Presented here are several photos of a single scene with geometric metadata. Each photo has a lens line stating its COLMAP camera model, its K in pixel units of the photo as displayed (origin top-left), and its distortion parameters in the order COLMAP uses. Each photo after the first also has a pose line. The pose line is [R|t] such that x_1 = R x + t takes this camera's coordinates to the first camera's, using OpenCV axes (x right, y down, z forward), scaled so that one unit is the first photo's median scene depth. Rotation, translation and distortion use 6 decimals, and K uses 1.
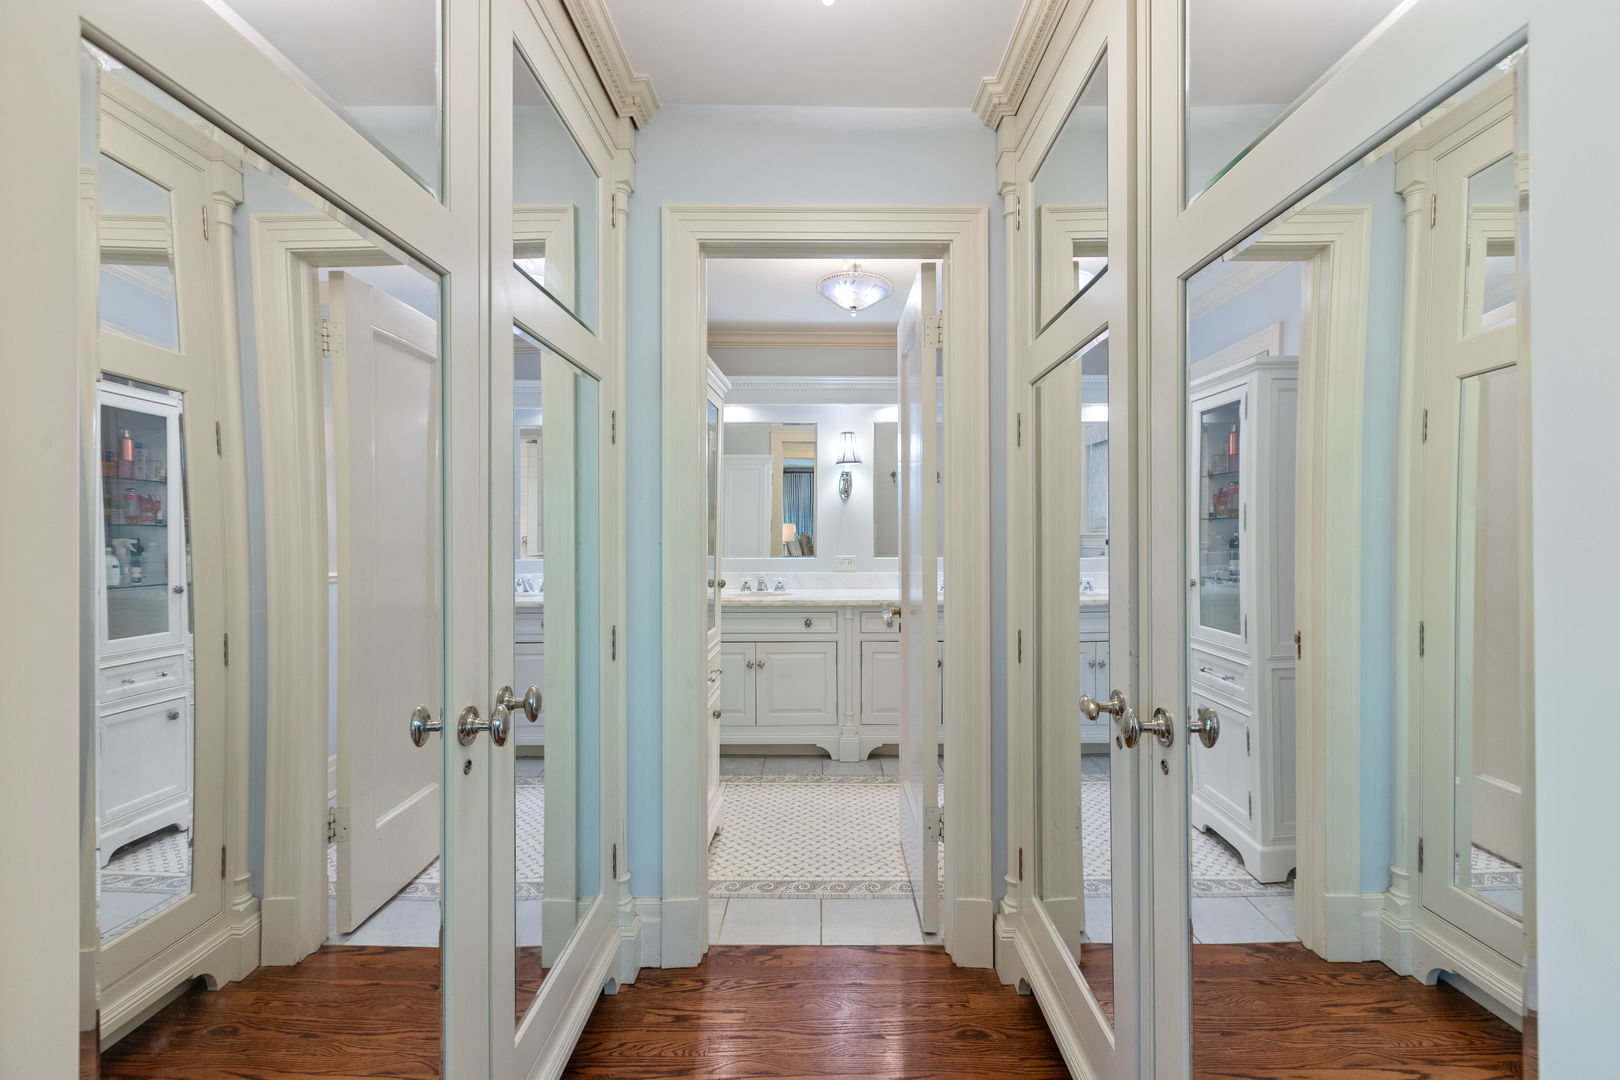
lens RADIAL K [[731.1, 0, 809.9], [0, 731.1, 540.8], [0, 0, 1]] dist [0.002056, 0.000095]
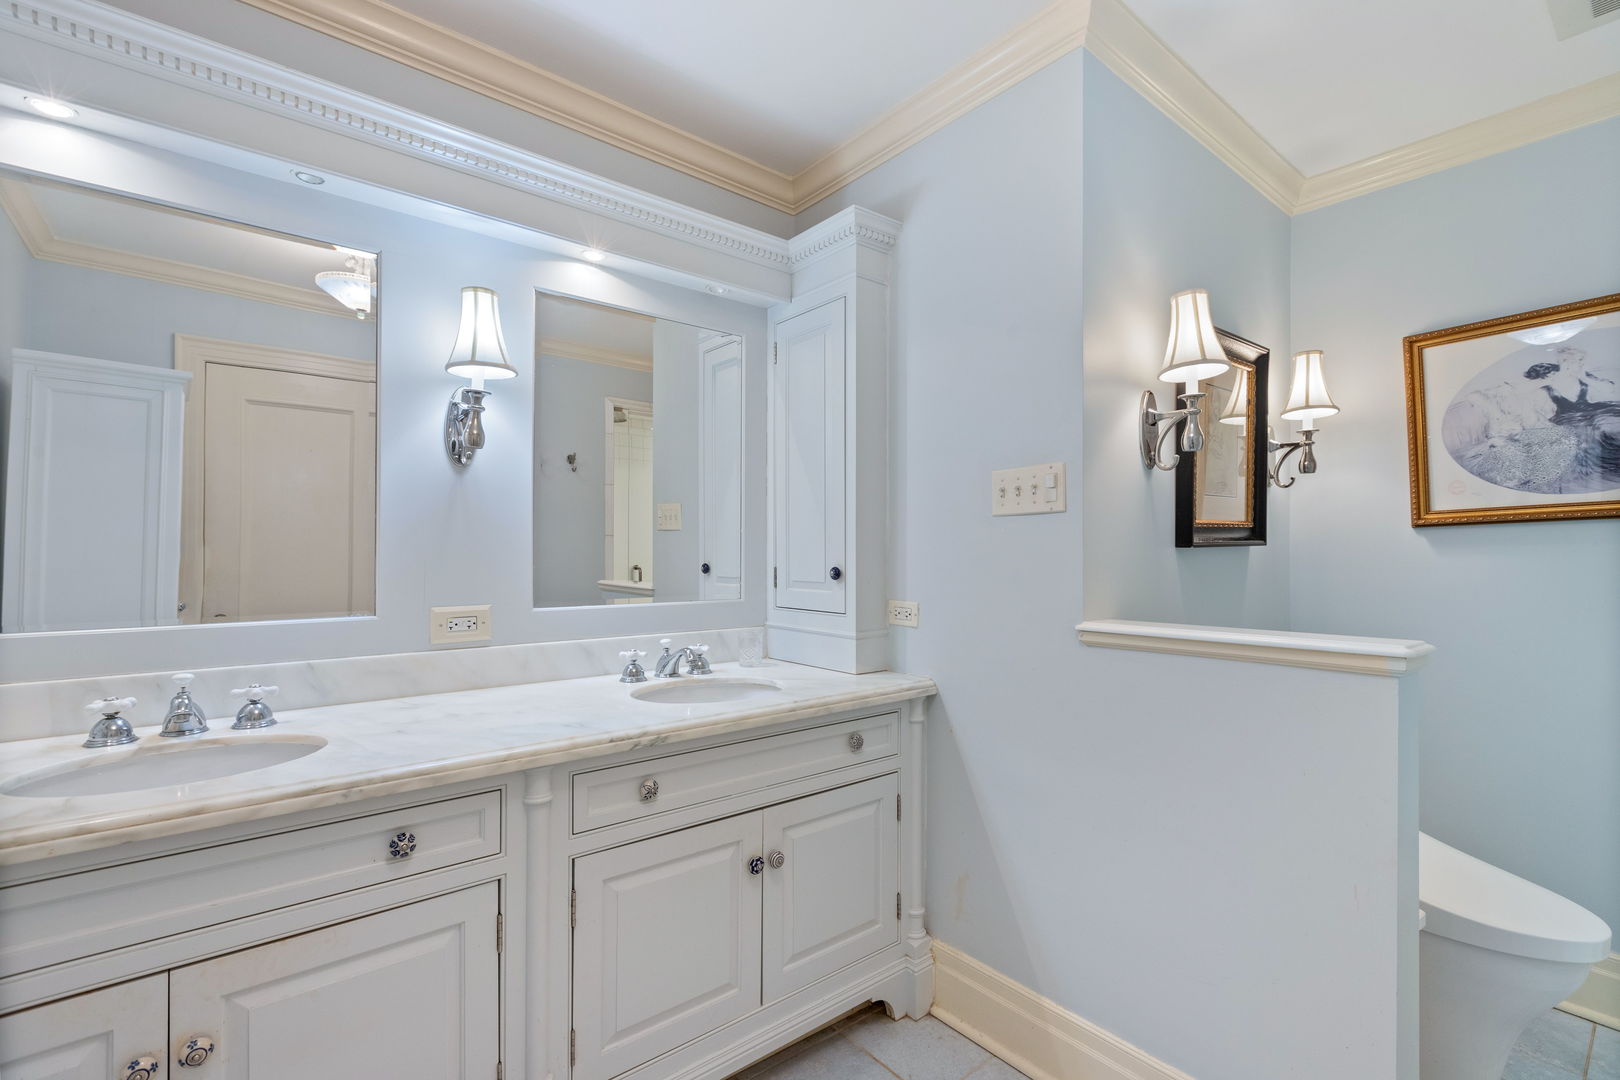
lens RADIAL K [[731.1, 0, 820.4], [0, 731.1, 551.8], [0, 0, 1]] dist [0.002056, 0.000095]
pose [[0.768291, 0.003647, 0.640090, -0.063462], [0.002775, 0.999955, -0.009029, -0.006621], [-0.640095, 0.008713, 0.768247, 0.651970]]
